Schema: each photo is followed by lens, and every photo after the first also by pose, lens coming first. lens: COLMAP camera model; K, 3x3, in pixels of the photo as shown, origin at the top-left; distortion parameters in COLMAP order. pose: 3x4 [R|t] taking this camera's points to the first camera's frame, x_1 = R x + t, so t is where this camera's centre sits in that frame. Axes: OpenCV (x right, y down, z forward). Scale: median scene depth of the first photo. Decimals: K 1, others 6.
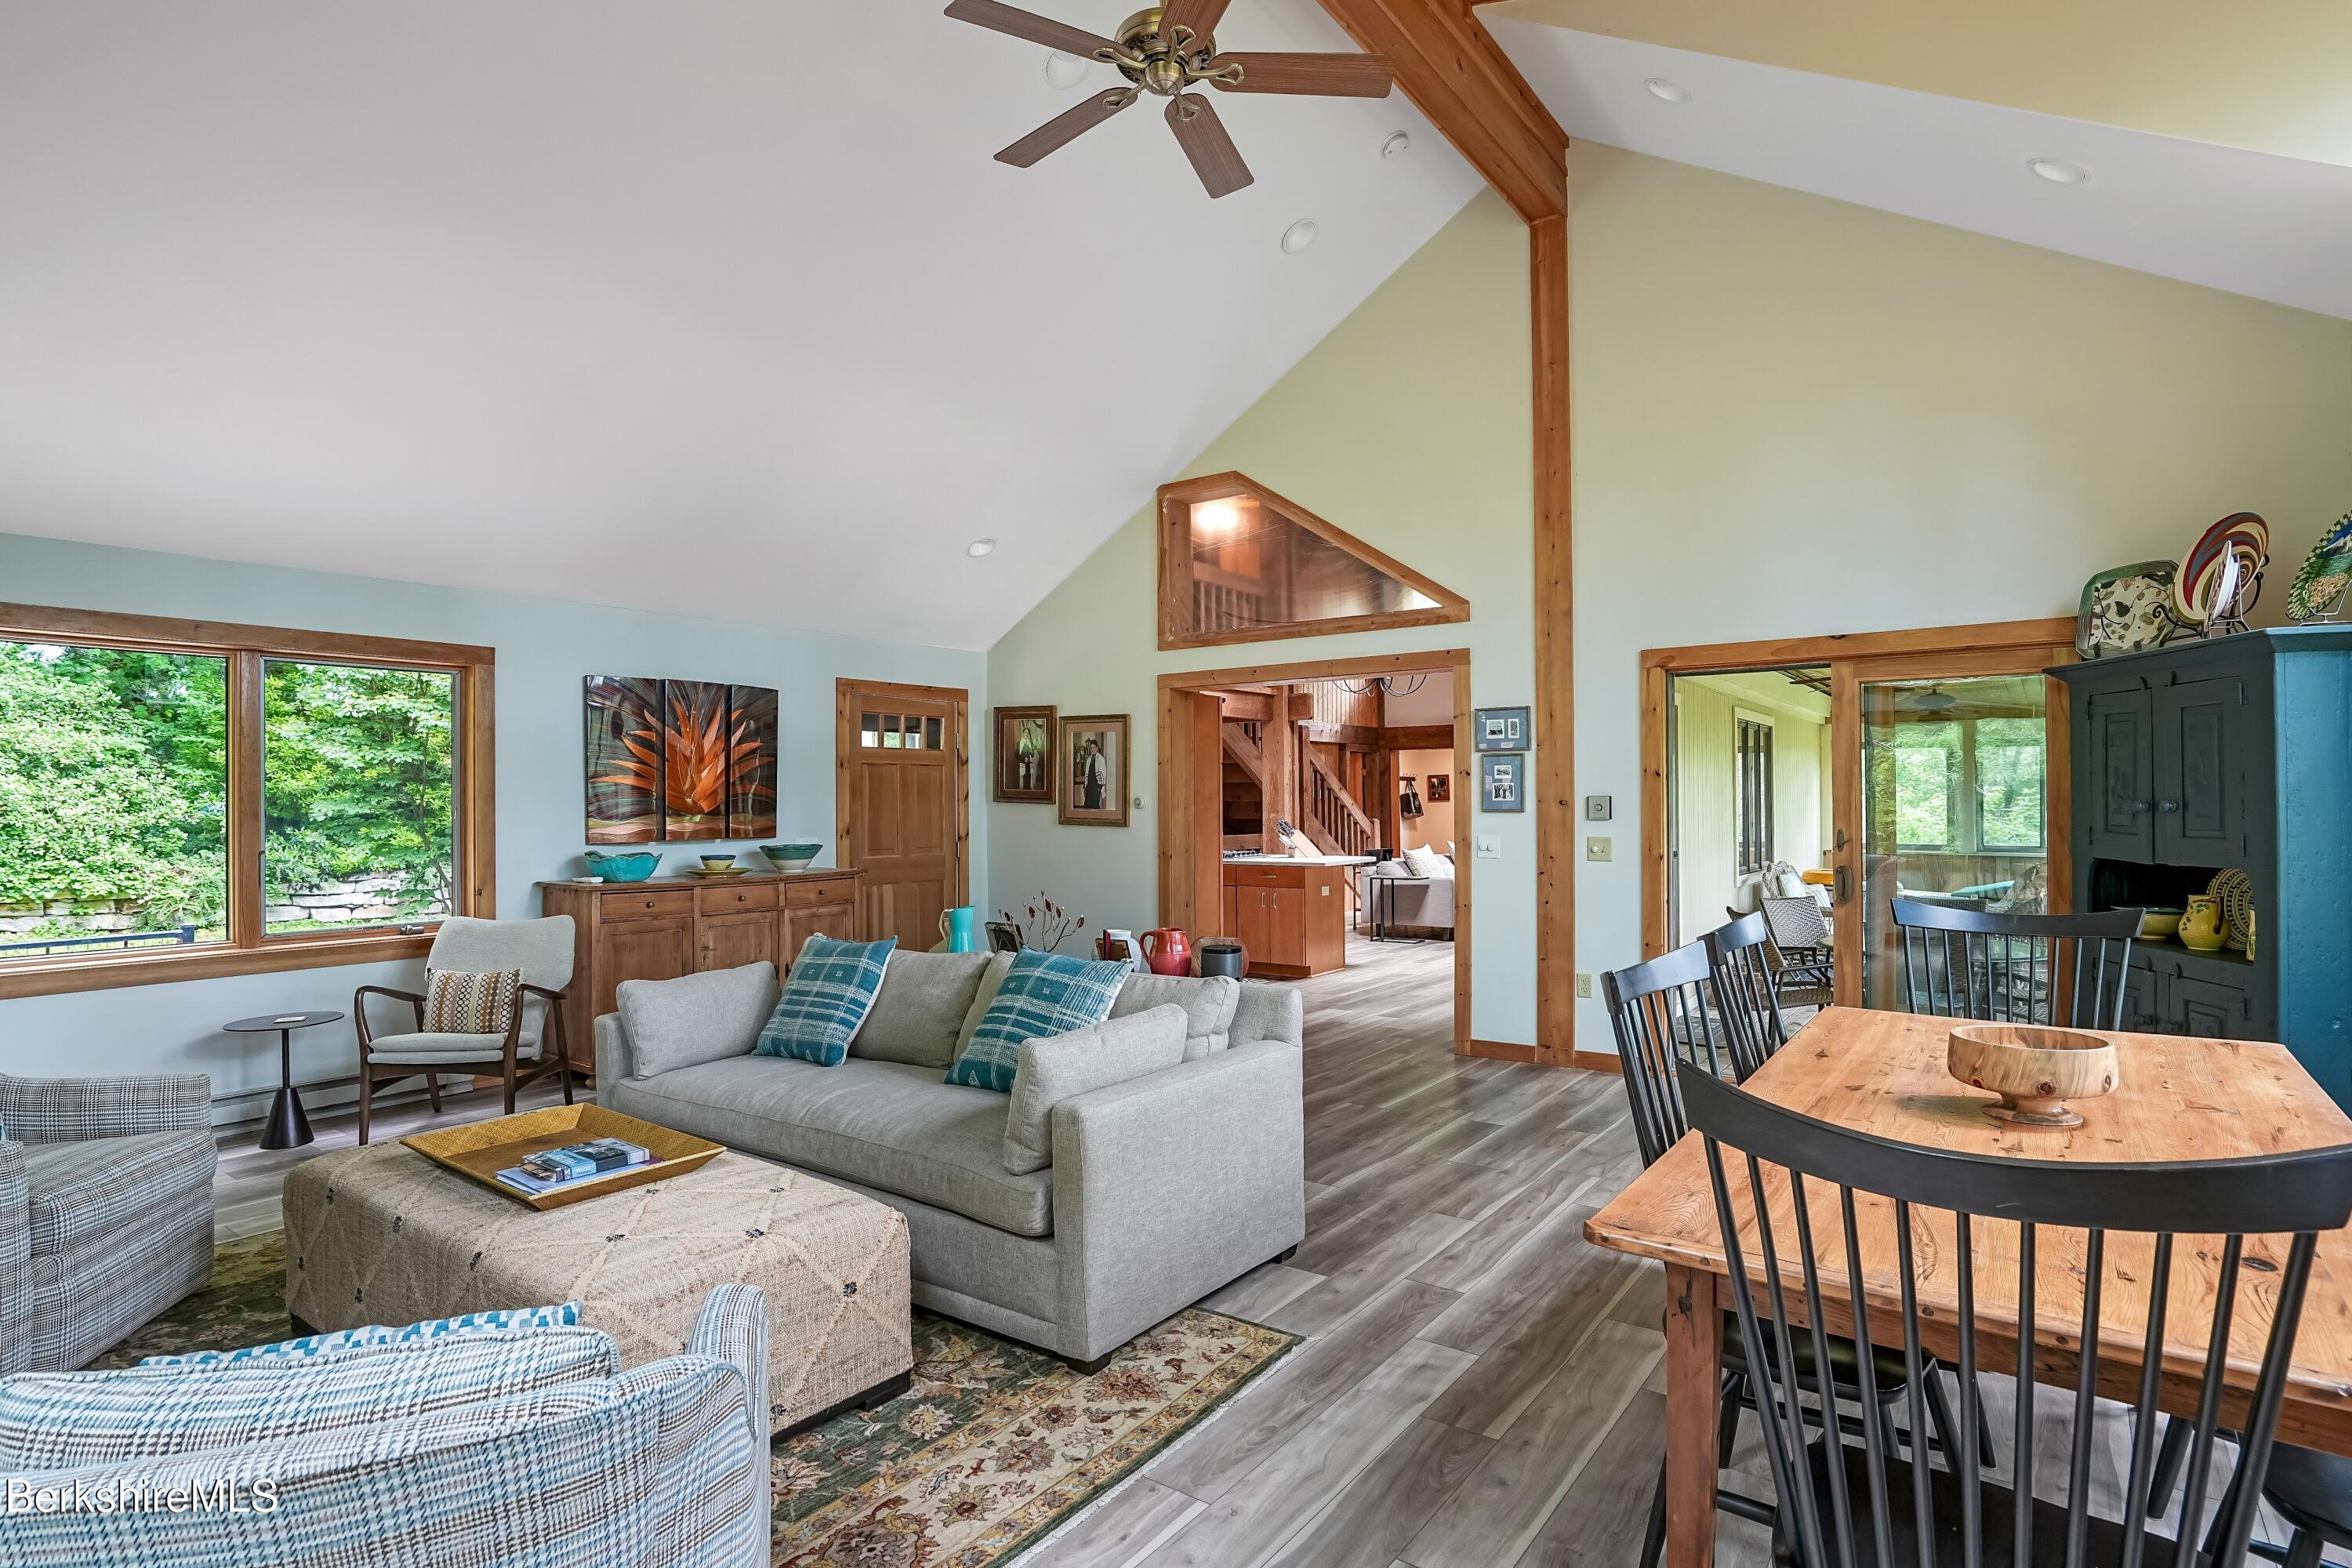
lens RADIAL K [[1193.6, 0, 1176.0], [0, 1193.6, 784.0], [0, 0, 1]] dist [-0.001766, 0.000066]
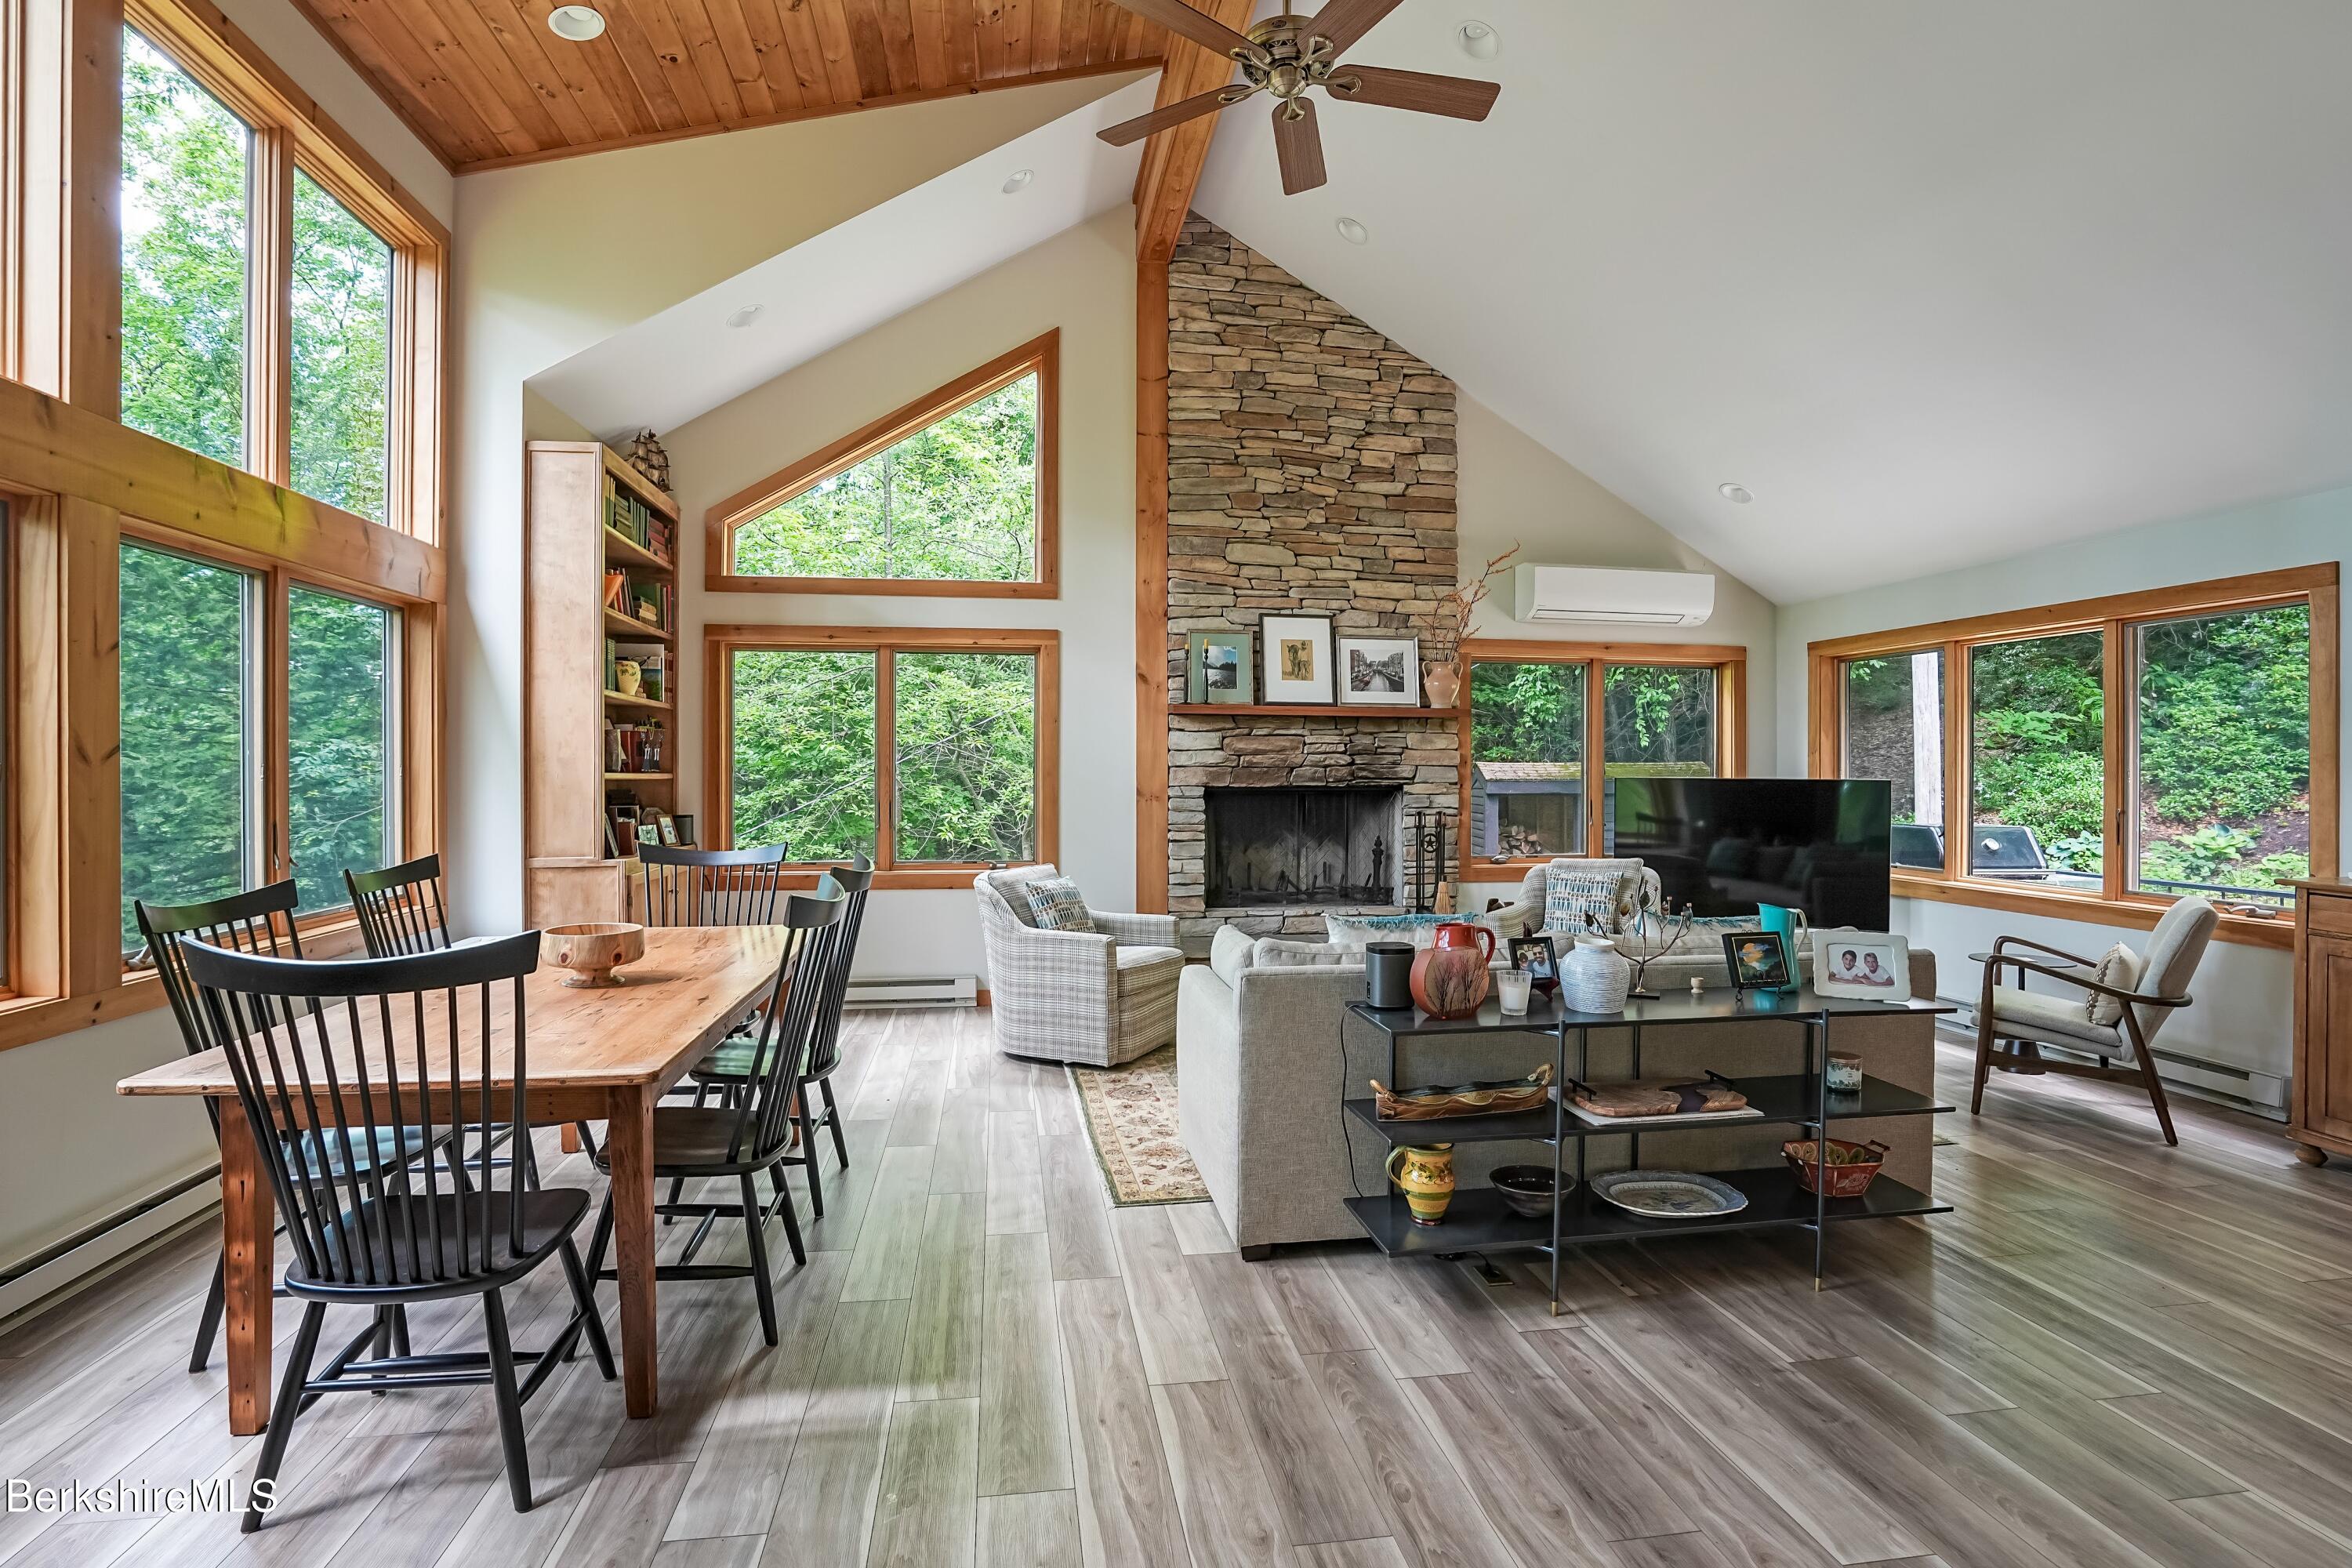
lens RADIAL K [[1156.5, 0, 1164.0], [0, 1156.5, 772.0], [0, 0, 1]] dist [-0.069447, 0.025249]
pose [[-0.710717, 0.006731, -0.703445, 0.642948], [0.013032, 0.999909, -0.003599, 0.020228], [0.703357, -0.011726, -0.710740, 1.349353]]
